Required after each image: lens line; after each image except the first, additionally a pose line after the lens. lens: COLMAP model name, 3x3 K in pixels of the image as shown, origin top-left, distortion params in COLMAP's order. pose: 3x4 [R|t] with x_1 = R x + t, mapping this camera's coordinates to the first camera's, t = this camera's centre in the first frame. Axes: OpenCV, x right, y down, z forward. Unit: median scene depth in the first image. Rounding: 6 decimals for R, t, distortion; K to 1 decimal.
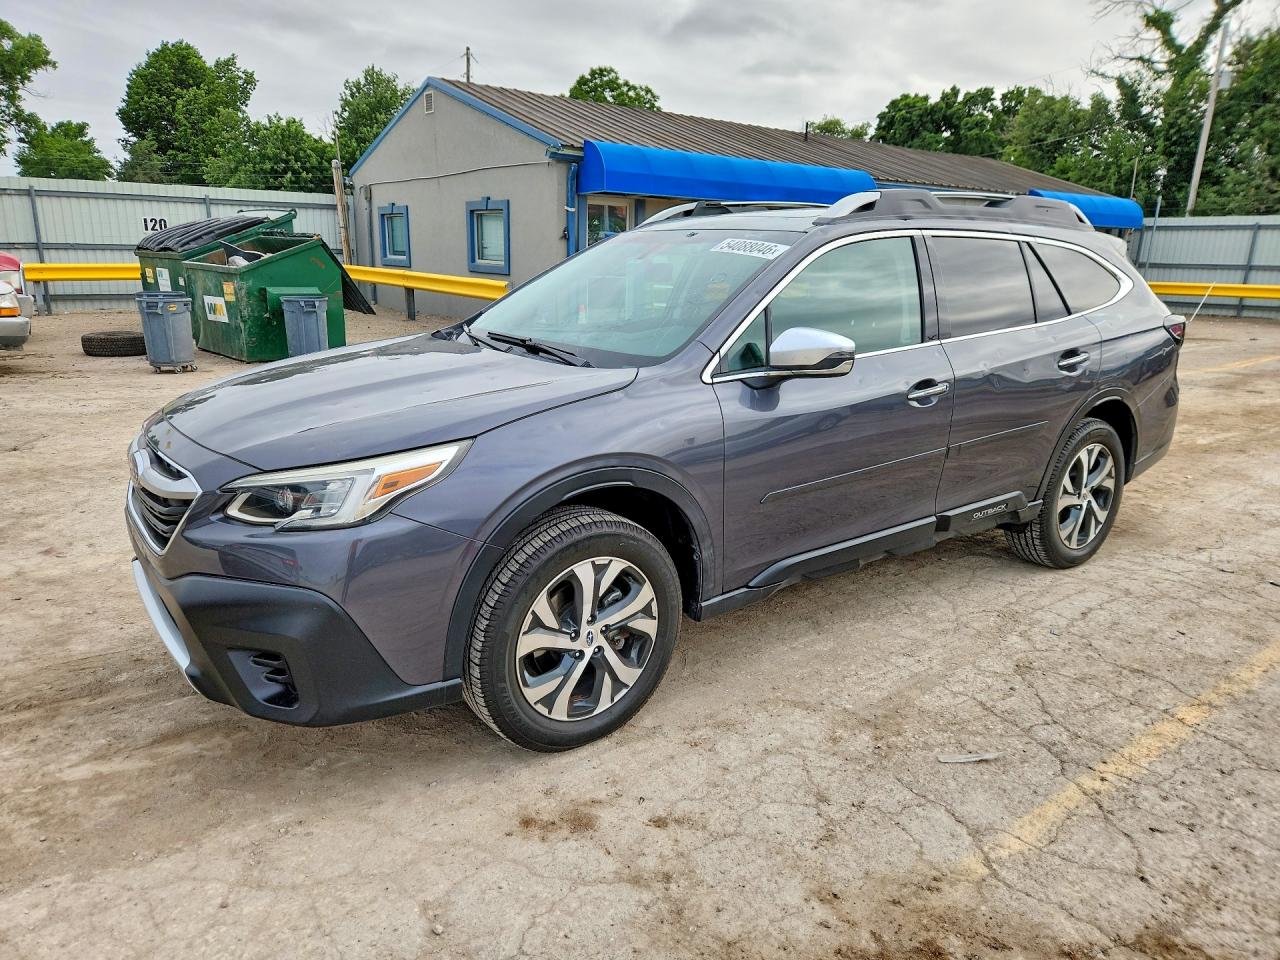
lens RADIAL K [[859.3, 0, 646.6], [0, 859.3, 481.1], [0, 0, 1]] dist [0.031708, -0.032538]
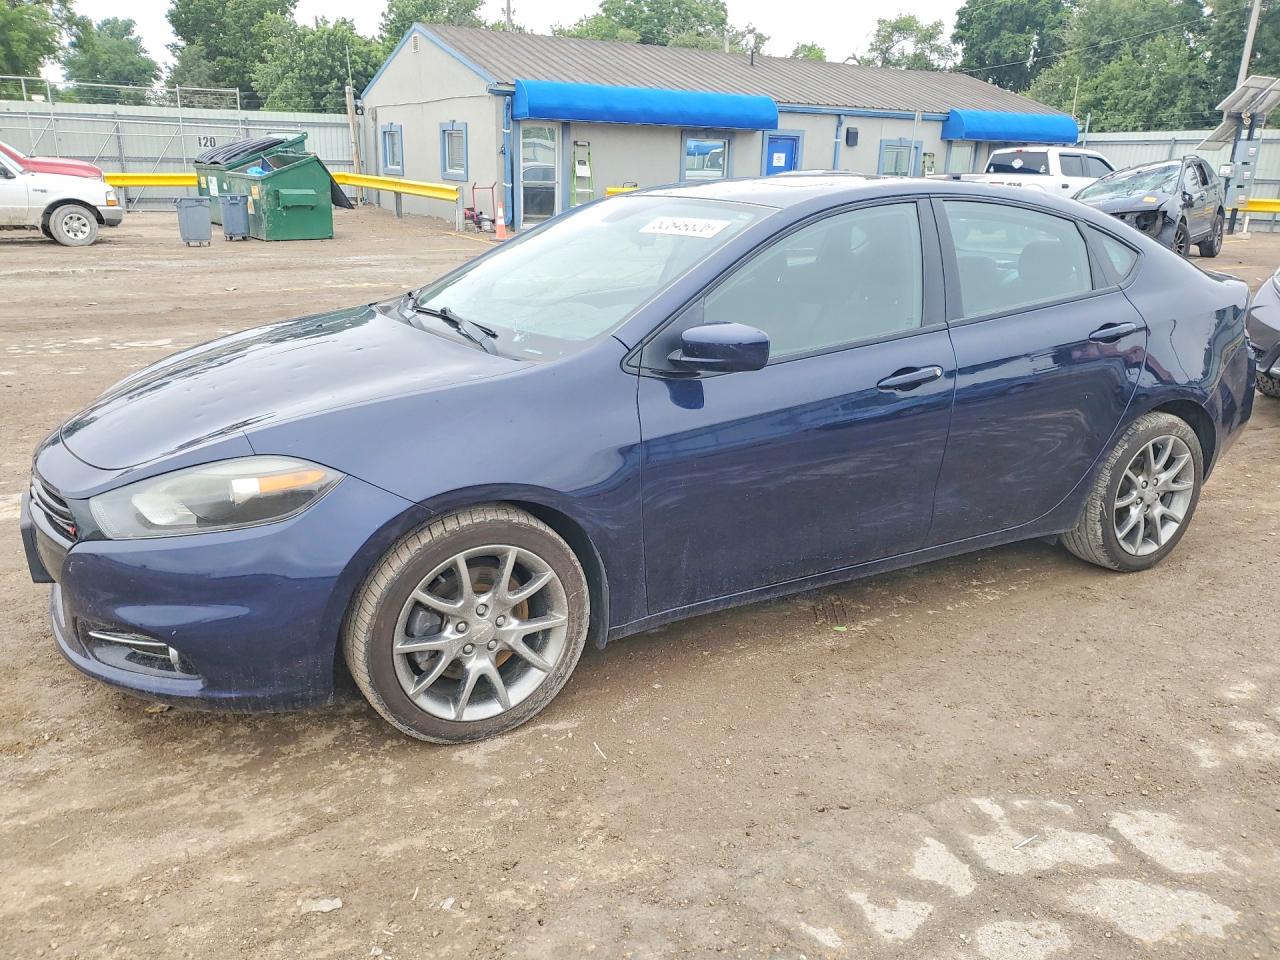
lens RADIAL K [[983.6, 0, 644.8], [0, 983.6, 476.3], [0, 0, 1]] dist [-0.010311, 0.014919]
pose [[0.995294, 0.031541, -0.091621, 0.090106], [-0.026775, 0.998247, 0.052790, 0.041055], [0.093125, -0.050089, 0.994394, -0.163111]]
